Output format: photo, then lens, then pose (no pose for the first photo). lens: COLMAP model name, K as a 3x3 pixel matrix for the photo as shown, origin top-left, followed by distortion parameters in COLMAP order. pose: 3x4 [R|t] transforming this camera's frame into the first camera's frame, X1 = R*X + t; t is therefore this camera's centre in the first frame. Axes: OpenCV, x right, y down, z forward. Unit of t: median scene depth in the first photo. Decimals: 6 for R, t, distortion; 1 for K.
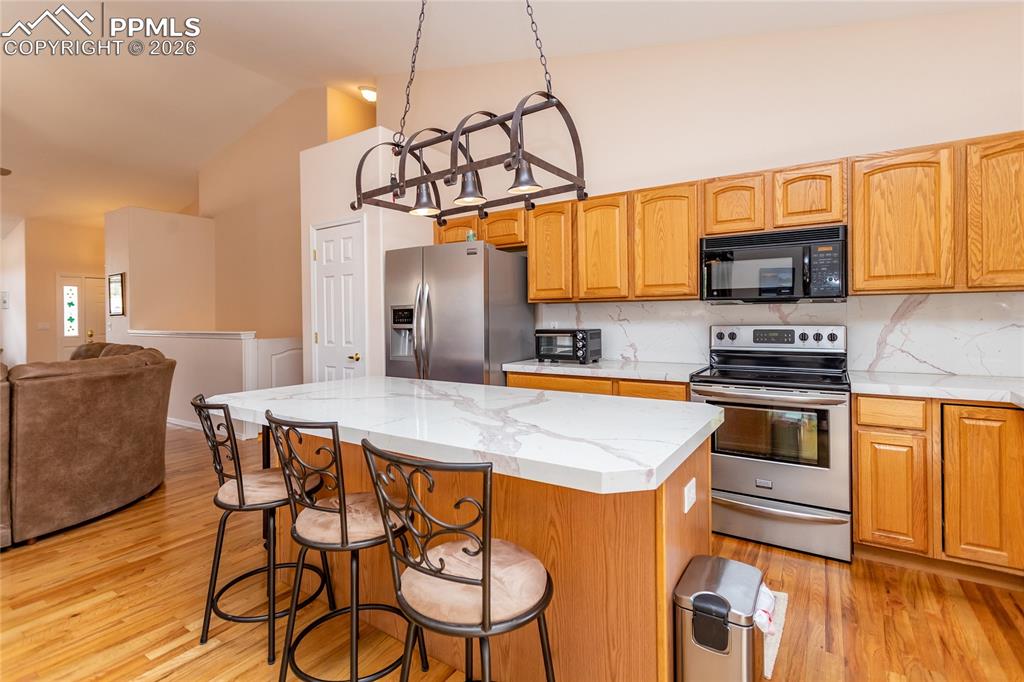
lens RADIAL K [[492.9, 0, 482.7], [0, 492.9, 319.3], [0, 0, 1]] dist [0.000609, 0.001243]
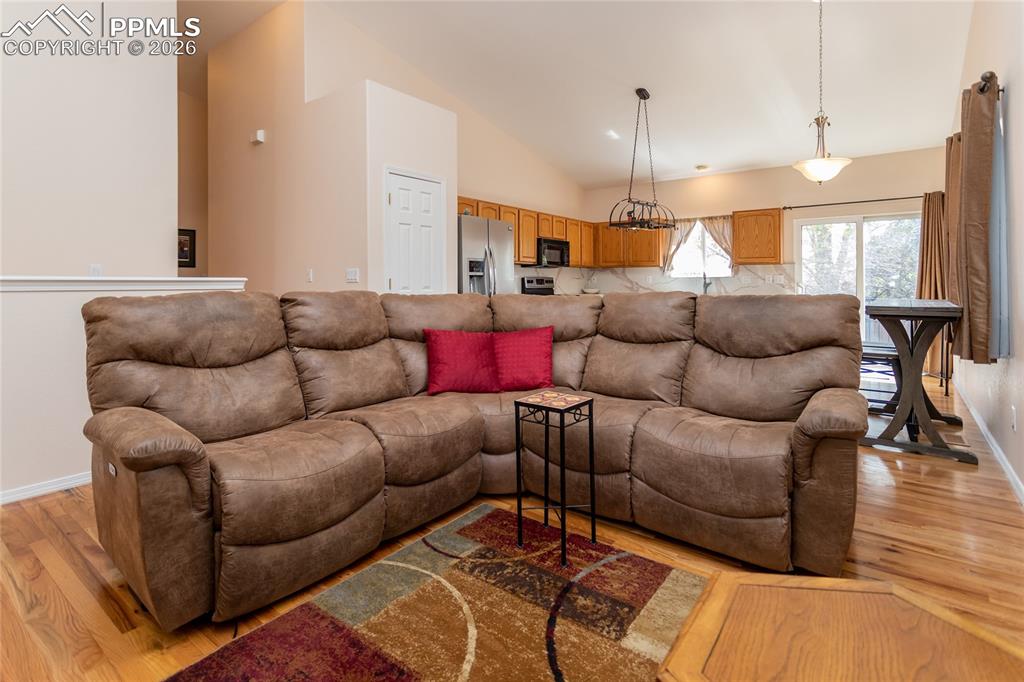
lens RADIAL K [[492.9, 0, 522.6], [0, 492.9, 286.3], [0, 0, 1]] dist [0.000609, 0.001243]
pose [[0.028933, 0.004848, 0.999570, -1.797286], [0.008069, 0.999955, -0.005083, 0.067798], [-0.999549, 0.008212, 0.028893, 0.999887]]
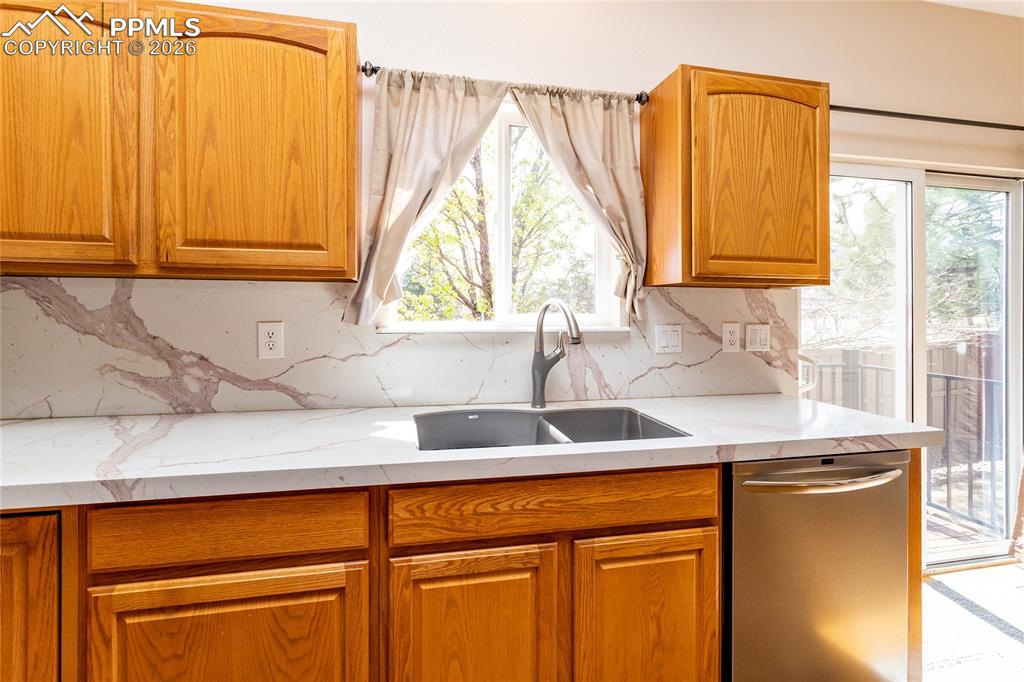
lens RADIAL K [[492.9, 0, 506.8], [0, 492.9, 306.4], [0, 0, 1]] dist [0.000609, 0.001243]
pose [[-0.736595, 0.005563, 0.676311, 0.237153], [0.006975, 0.999975, -0.000628, -0.010500], [-0.676298, 0.004255, -0.736616, 0.638439]]
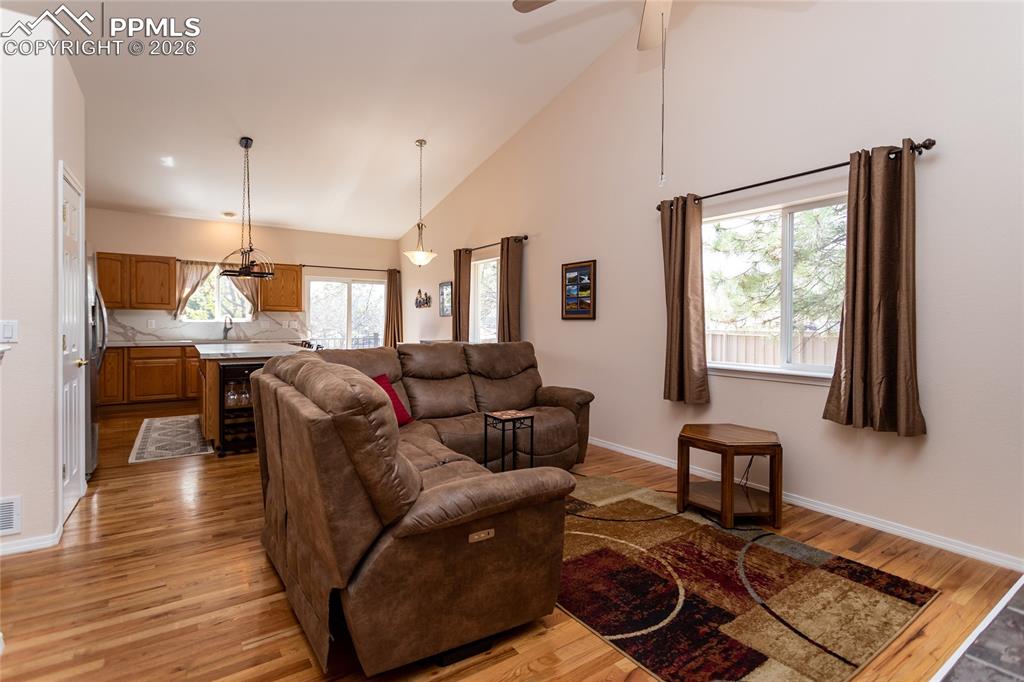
lens RADIAL K [[492.9, 0, 500.5], [0, 492.9, 319.8], [0, 0, 1]] dist [0.000609, 0.001243]
pose [[-0.928226, 0.005923, 0.371970, -1.531633], [0.005824, 0.999982, -0.001389, 0.017409], [-0.371972, 0.000877, -0.928244, 1.915331]]
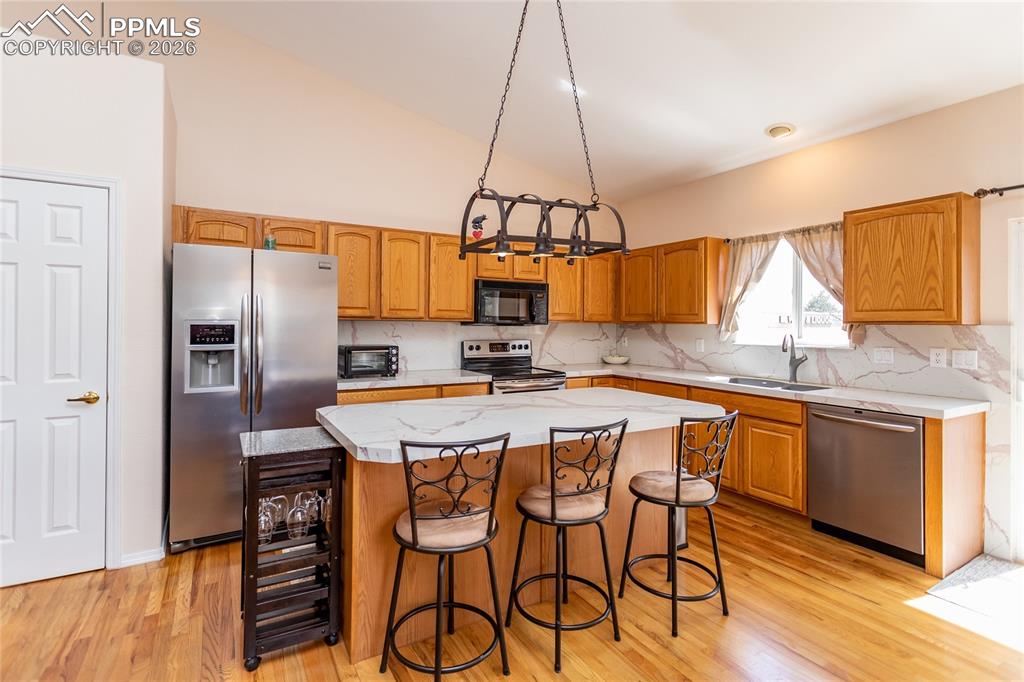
lens RADIAL K [[492.9, 0, 509.8], [0, 492.9, 325.0], [0, 0, 1]] dist [0.000609, 0.001243]
pose [[0.412918, 0.013938, 0.910662, -0.793388], [-0.005968, 0.999903, -0.012598, -0.015486], [-0.910749, -0.000233, 0.412961, 0.325255]]
